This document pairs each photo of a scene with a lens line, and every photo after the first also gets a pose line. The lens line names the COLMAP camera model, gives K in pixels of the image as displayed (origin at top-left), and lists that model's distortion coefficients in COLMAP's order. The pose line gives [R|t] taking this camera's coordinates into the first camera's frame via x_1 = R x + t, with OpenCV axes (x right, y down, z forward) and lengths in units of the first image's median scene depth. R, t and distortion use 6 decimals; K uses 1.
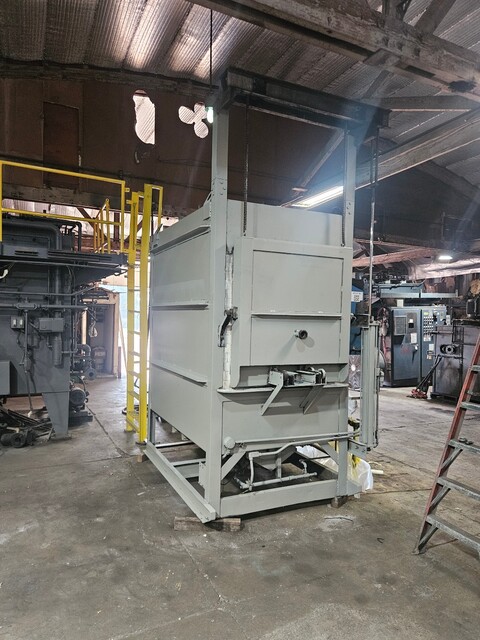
lens RADIAL K [[440.1, 0, 249.2], [0, 440.1, 320.5], [0, 0, 1]] dist [0.078101, -0.072453]
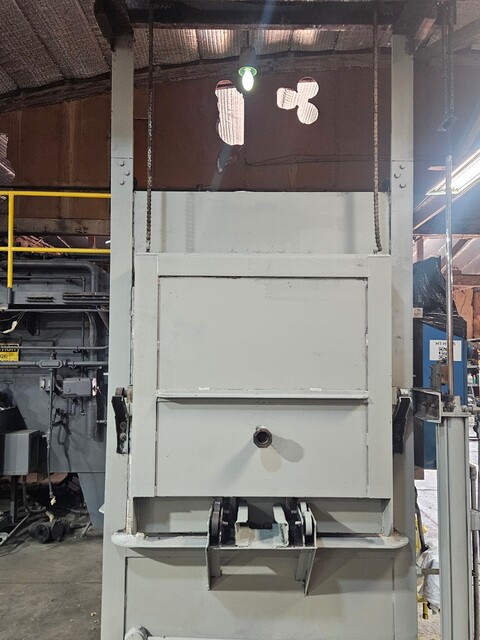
lens RADIAL K [[514.9, 0, 250.7], [0, 514.9, 321.5], [0, 0, 1]] dist [0.102644, -0.128352]
pose [[0.901415, -0.039956, -0.431109, 0.247505], [0.008916, 0.997234, -0.073784, -0.037471], [0.432865, 0.062667, 0.899278, 0.316414]]
